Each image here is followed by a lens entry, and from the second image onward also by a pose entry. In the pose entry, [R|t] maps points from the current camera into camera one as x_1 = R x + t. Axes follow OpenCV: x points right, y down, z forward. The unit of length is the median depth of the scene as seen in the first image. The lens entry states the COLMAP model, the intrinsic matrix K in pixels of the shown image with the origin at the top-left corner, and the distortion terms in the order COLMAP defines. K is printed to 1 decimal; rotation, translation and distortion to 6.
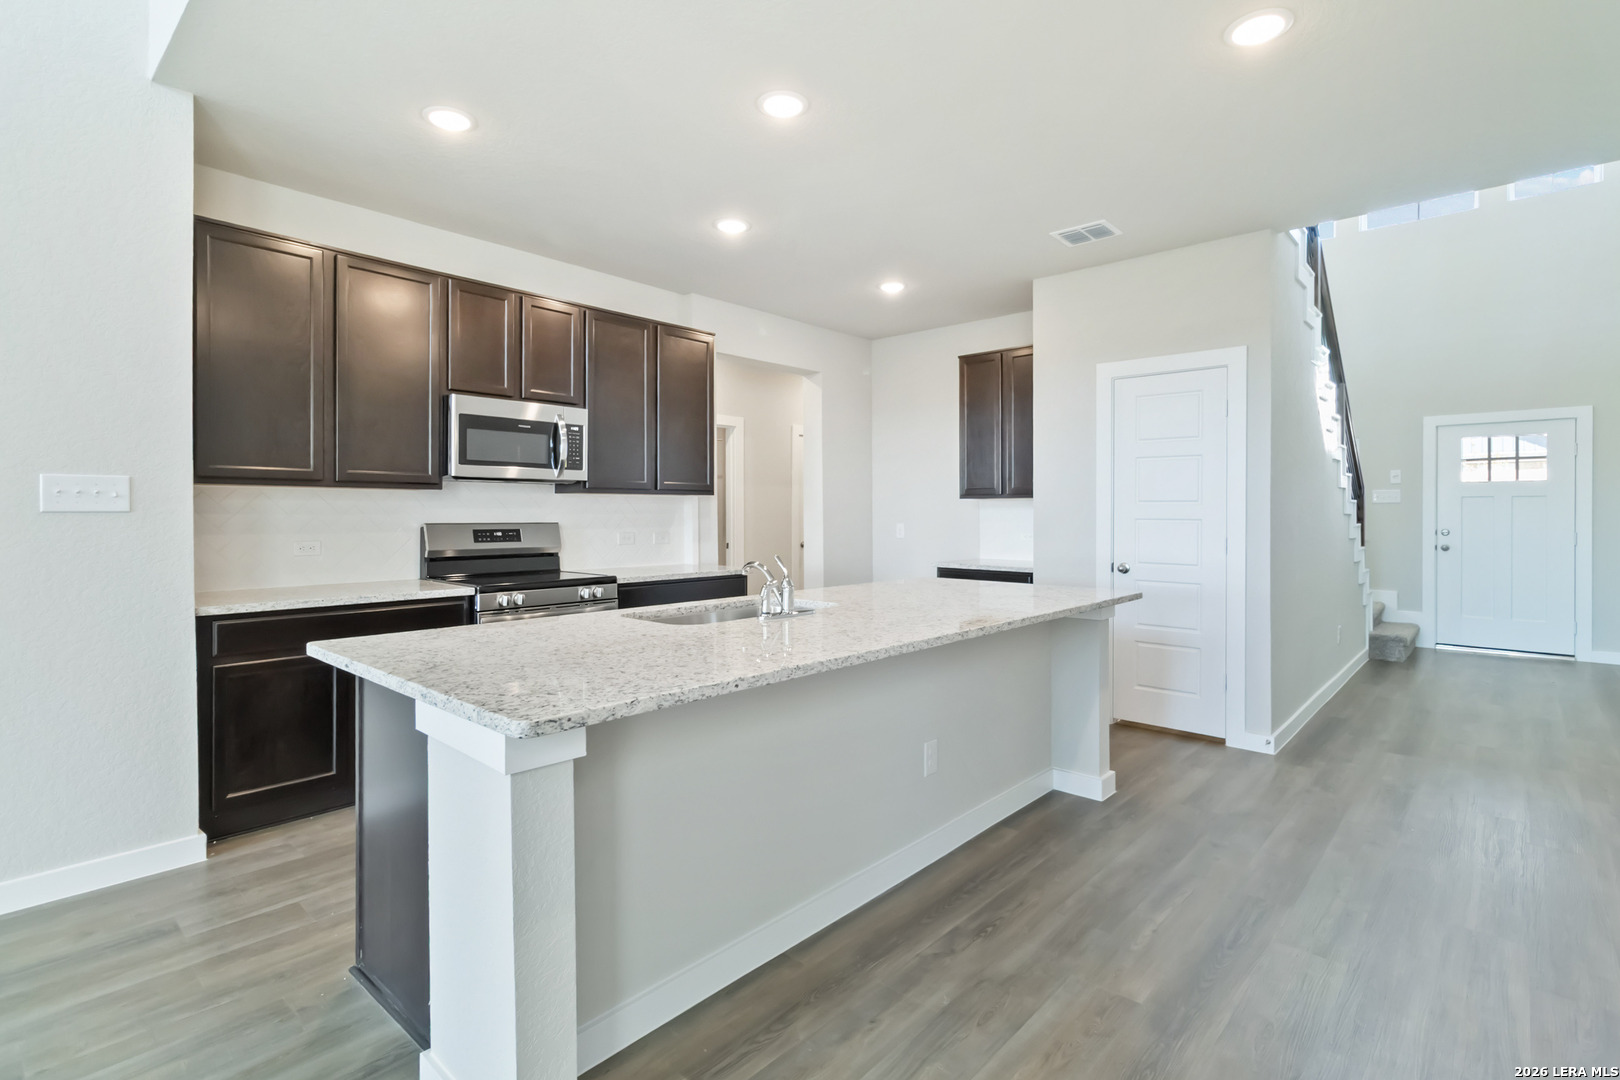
lens RADIAL K [[758.3, 0, 811.7], [0, 758.3, 524.5], [0, 0, 1]] dist [0.001707, 0.002851]
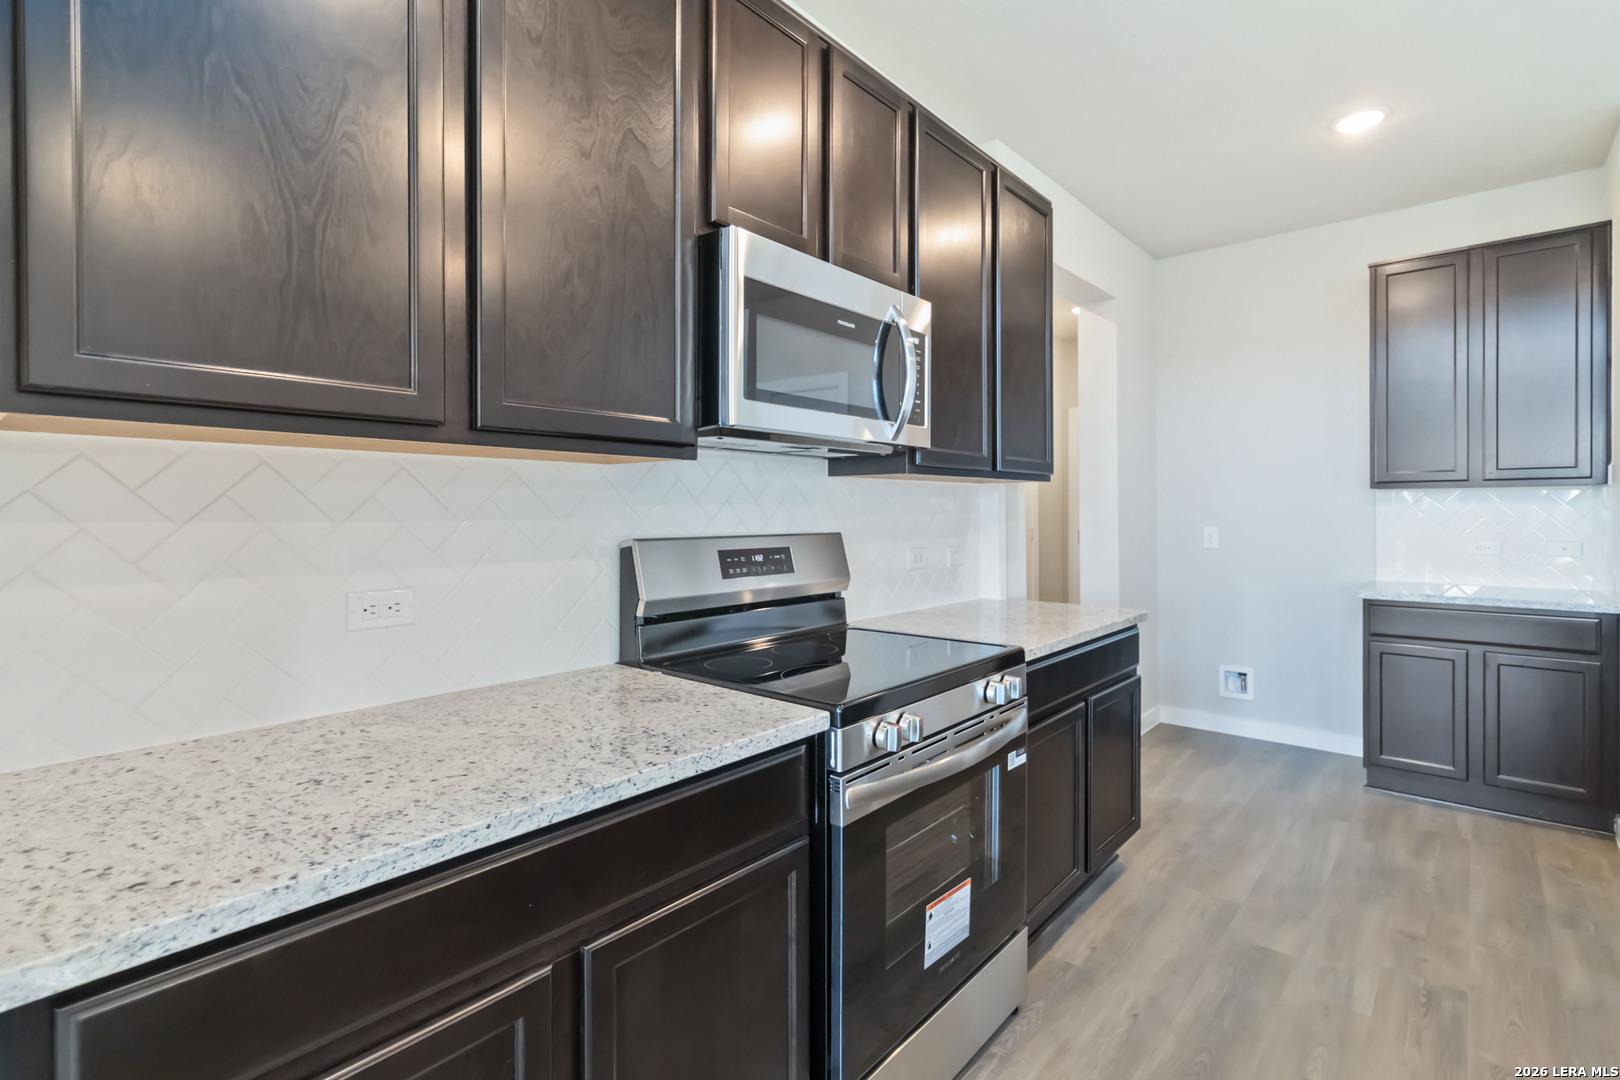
lens RADIAL K [[758.3, 0, 826.2], [0, 758.3, 516.7], [0, 0, 1]] dist [0.001707, 0.002851]
pose [[0.999814, -0.004331, 0.018810, -0.380078], [0.004464, 0.999965, -0.007015, -0.010417], [-0.018779, 0.007098, 0.999798, 0.518306]]
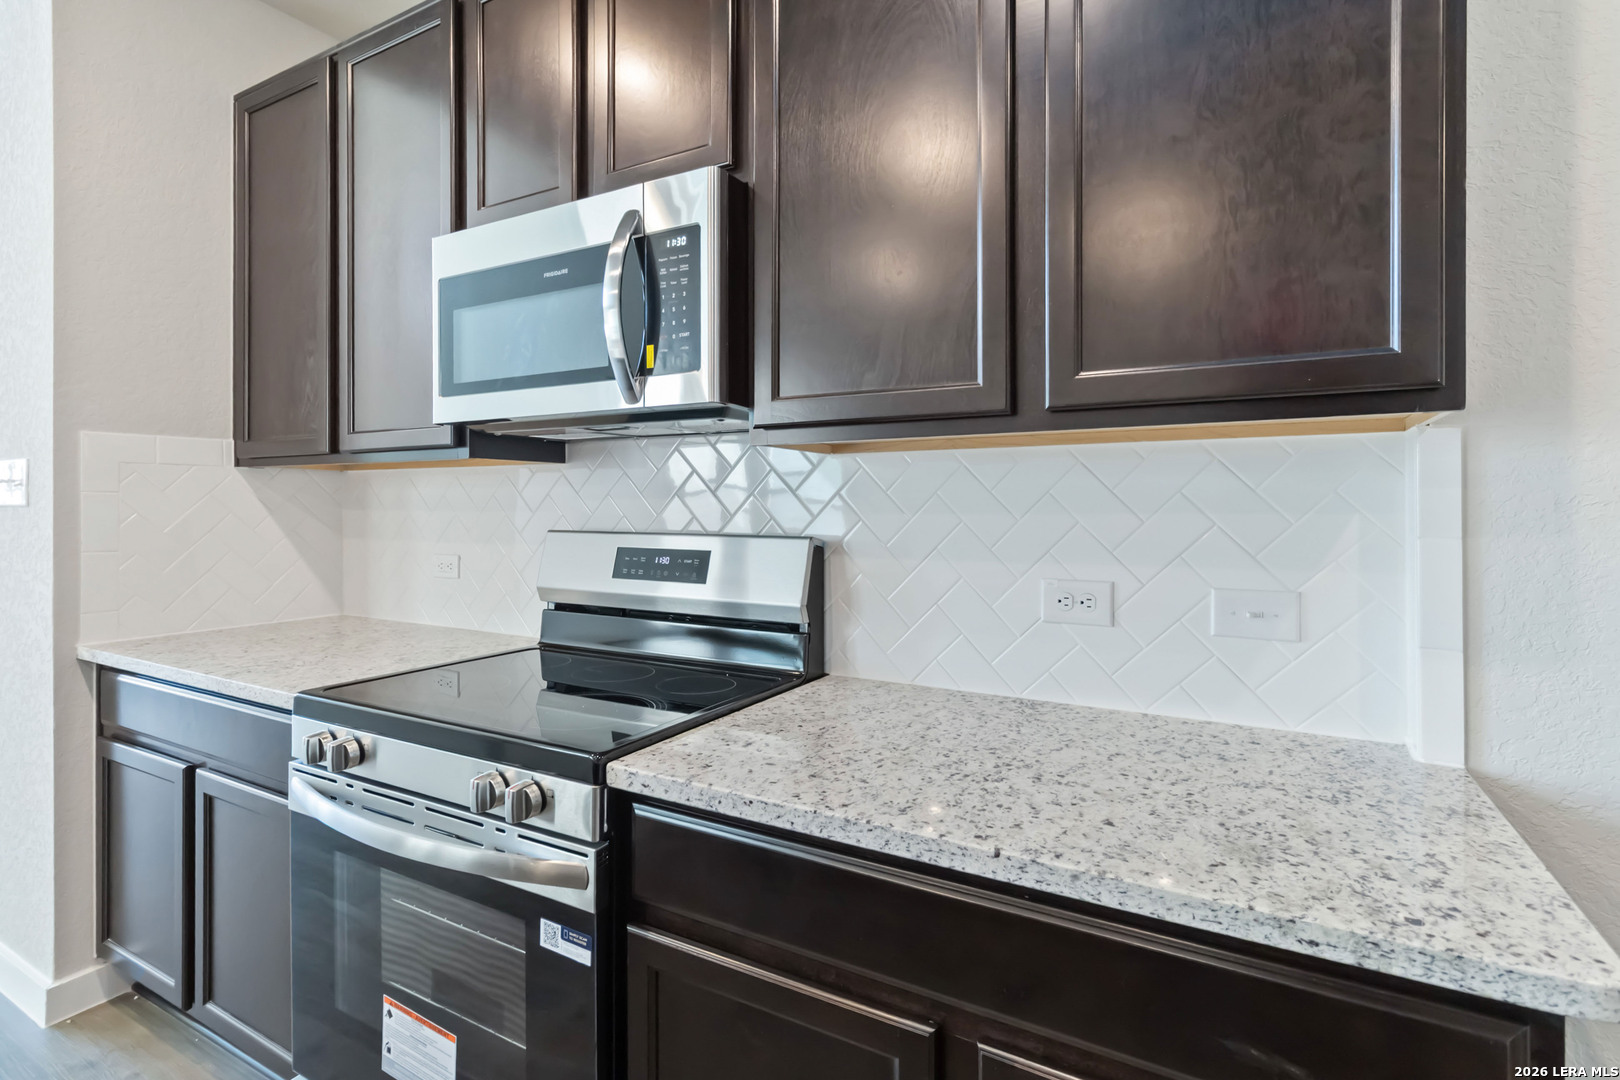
lens RADIAL K [[797.0, 0, 793.9], [0, 797.0, 507.1], [0, 0, 1]] dist [0.021009, -0.000155]
pose [[0.194422, 0.003365, -0.980912, 0.023010], [-0.013139, 0.999913, 0.000826, -0.017773], [0.980830, 0.012727, 0.194449, 0.988056]]
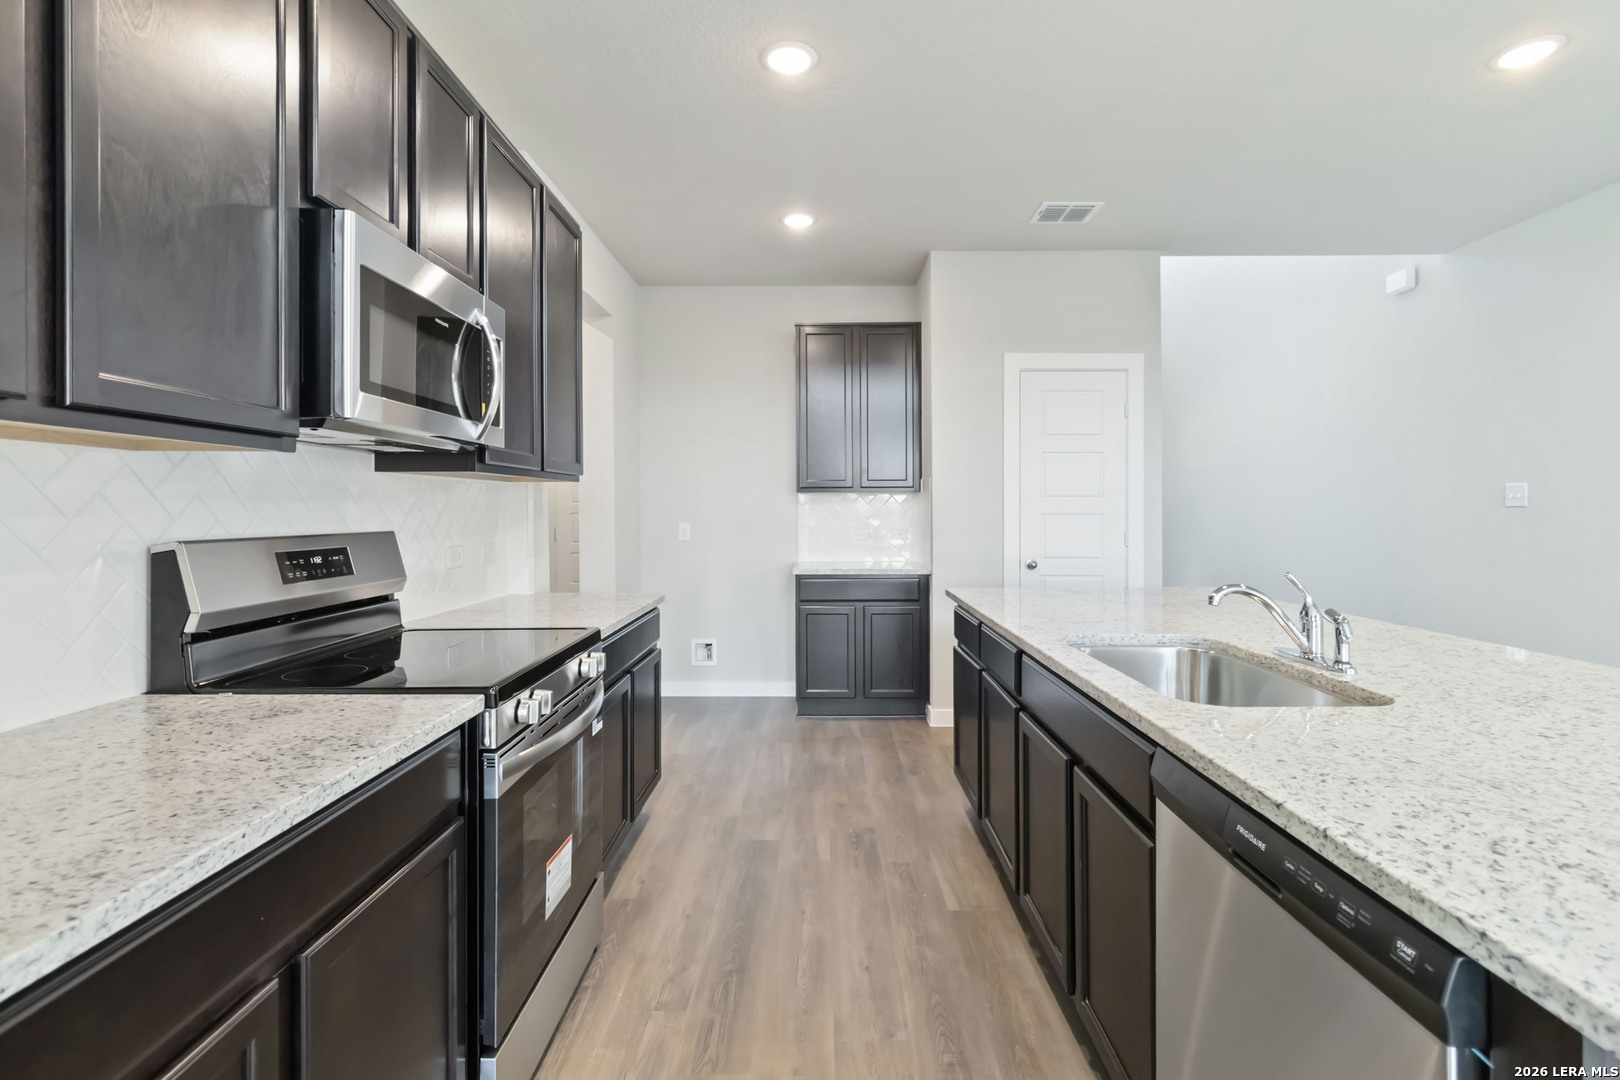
lens RADIAL K [[758.3, 0, 820.2], [0, 758.3, 514.2], [0, 0, 1]] dist [0.001707, 0.002851]
pose [[0.753685, -0.008942, 0.657175, -0.483671], [0.013621, 0.999905, -0.002016, -0.009300], [-0.657094, 0.010471, 0.753736, 0.478609]]
